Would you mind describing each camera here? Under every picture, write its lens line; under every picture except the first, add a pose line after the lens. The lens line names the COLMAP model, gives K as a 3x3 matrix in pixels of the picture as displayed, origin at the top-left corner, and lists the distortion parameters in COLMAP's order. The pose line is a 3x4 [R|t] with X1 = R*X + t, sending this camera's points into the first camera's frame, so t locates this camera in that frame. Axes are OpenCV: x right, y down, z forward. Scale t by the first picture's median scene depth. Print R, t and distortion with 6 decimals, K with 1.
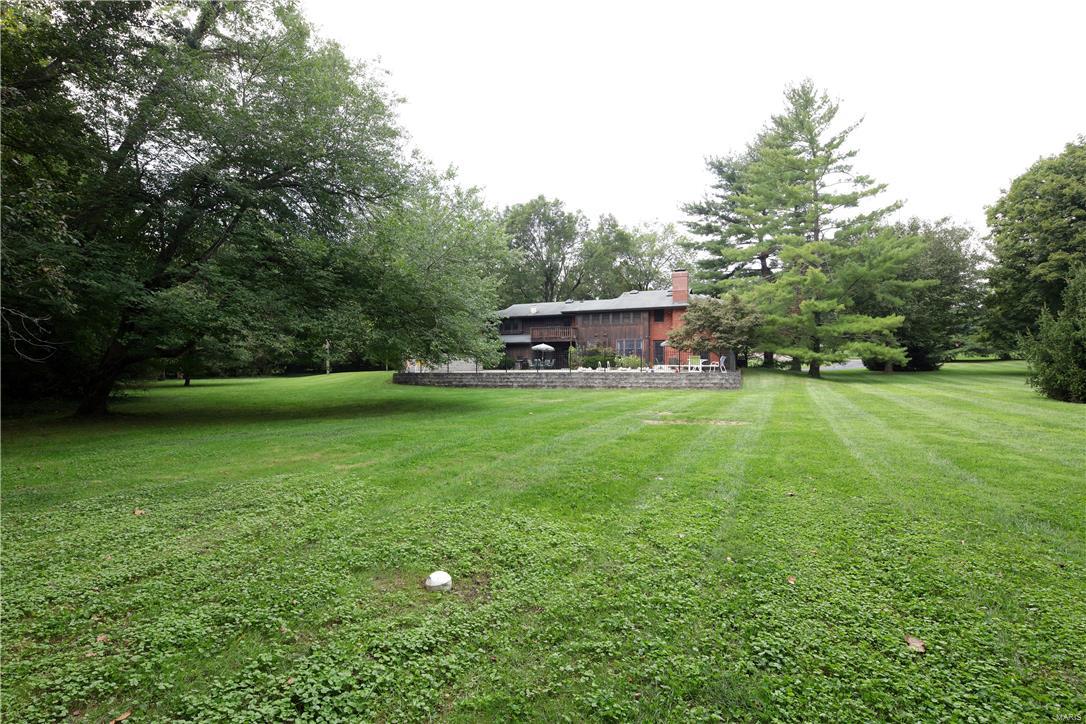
lens RADIAL K [[524.6, 0, 543.0], [0, 524.6, 362.0], [0, 0, 1]] dist [-0.000534, -0.000066]
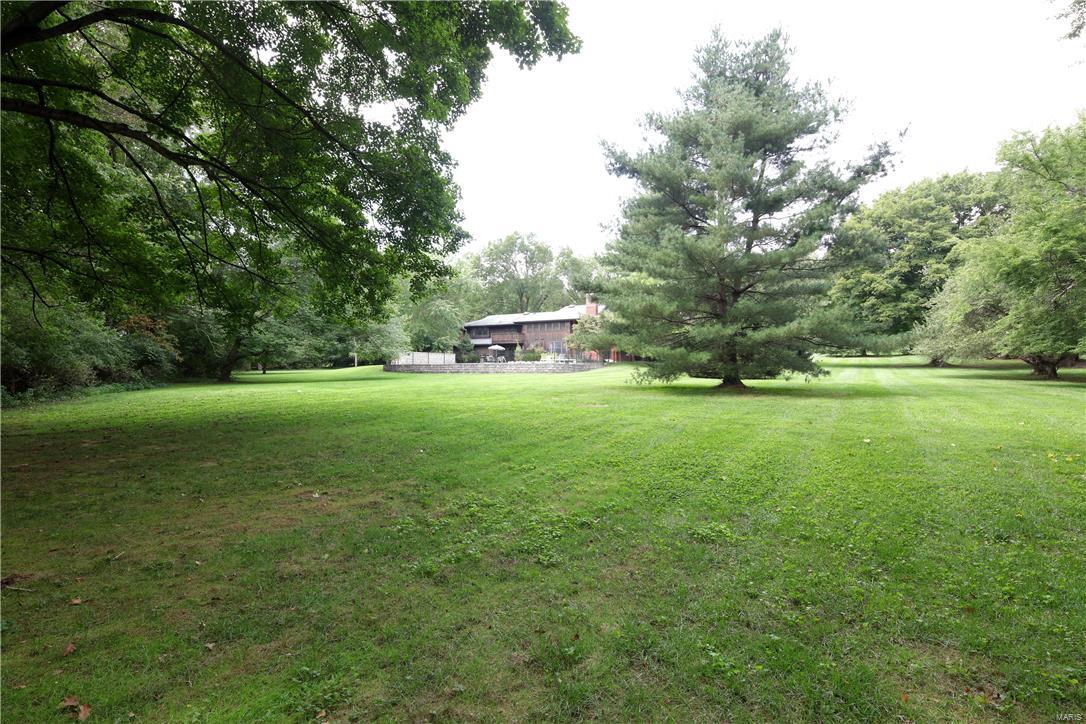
lens RADIAL K [[518.0, 0, 543.0], [0, 518.0, 362.0], [0, 0, 1]] dist [0.002567, 0.000212]
pose [[0.994328, -0.003381, -0.106301, 0.281035], [0.004241, 0.999960, 0.007866, 0.000997], [0.106270, -0.008272, 0.994303, -0.404474]]
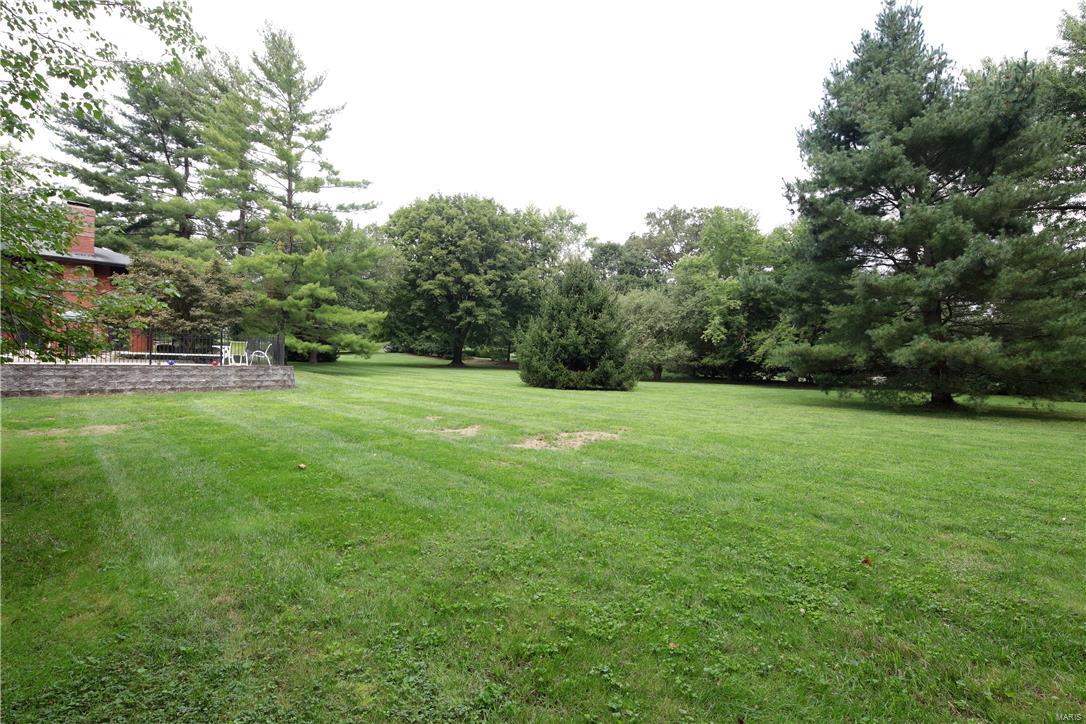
lens RADIAL K [[524.6, 0, 543.0], [0, 524.6, 362.0], [0, 0, 1]] dist [-0.000534, -0.000066]
pose [[0.366422, 0.008439, 0.930411, -0.128853], [-0.029061, 0.999575, 0.002379, 0.001079], [-0.929995, -0.027911, 0.366511, 0.223355]]
